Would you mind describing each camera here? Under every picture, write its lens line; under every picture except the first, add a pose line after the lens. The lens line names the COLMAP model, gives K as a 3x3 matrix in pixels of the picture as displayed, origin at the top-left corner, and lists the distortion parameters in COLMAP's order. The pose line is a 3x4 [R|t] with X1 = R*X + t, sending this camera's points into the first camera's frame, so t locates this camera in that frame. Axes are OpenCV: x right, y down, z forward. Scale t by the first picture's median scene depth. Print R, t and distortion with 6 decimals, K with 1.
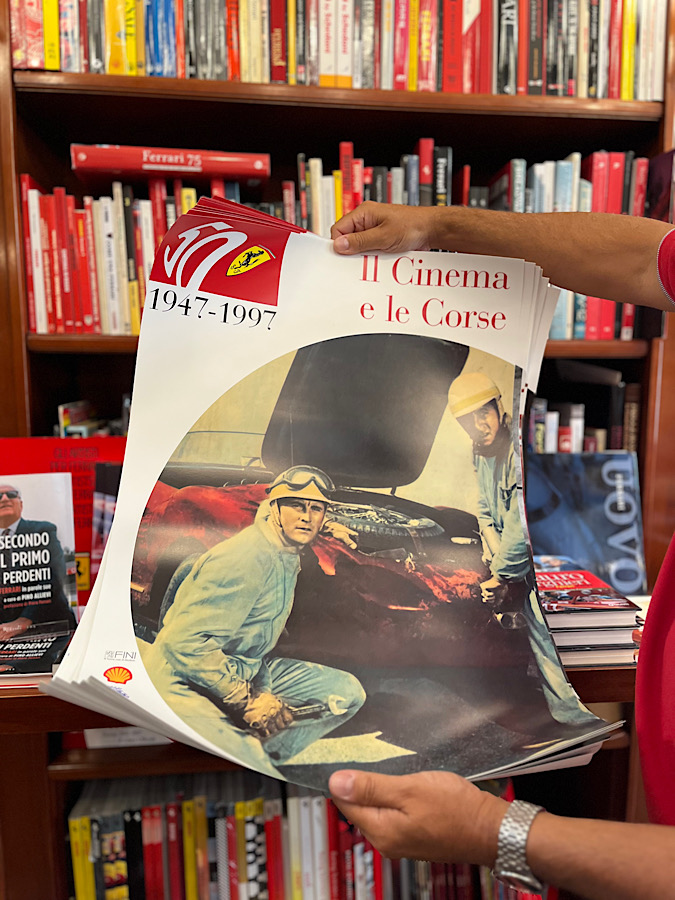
lens RADIAL K [[681.8, 0, 338.8], [0, 681.8, 454.2], [0, 0, 1]] dist [0.099433, -0.138669]
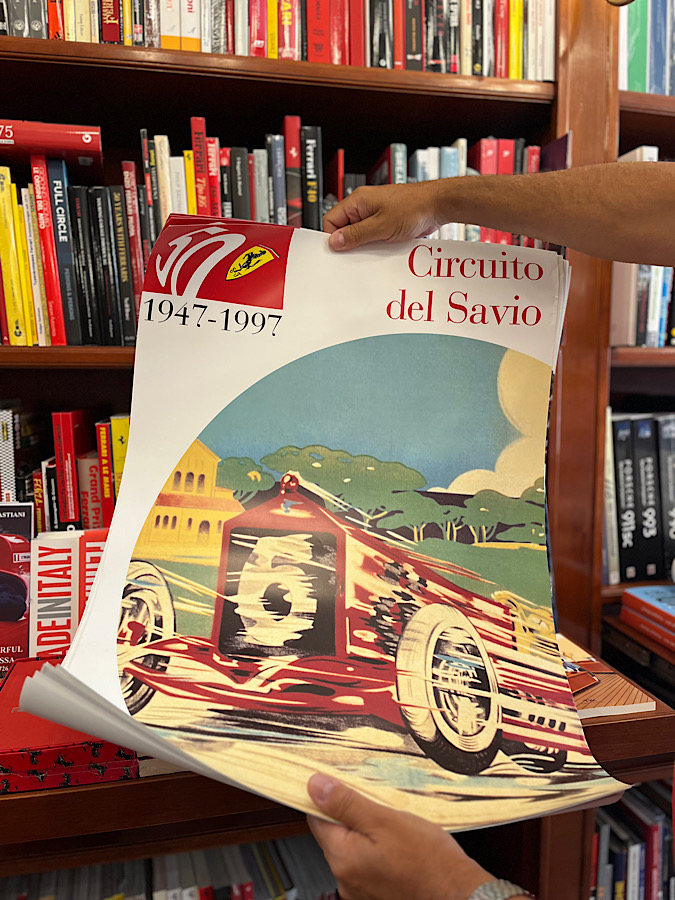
lens RADIAL K [[681.8, 0, 333.0], [0, 681.8, 459.2], [0, 0, 1]] dist [0.099433, -0.138669]
pose [[0.994359, -0.024531, 0.103187, 0.077320], [0.025989, 0.999580, -0.012812, -0.015775], [-0.102830, 0.015422, 0.994579, 0.142144]]
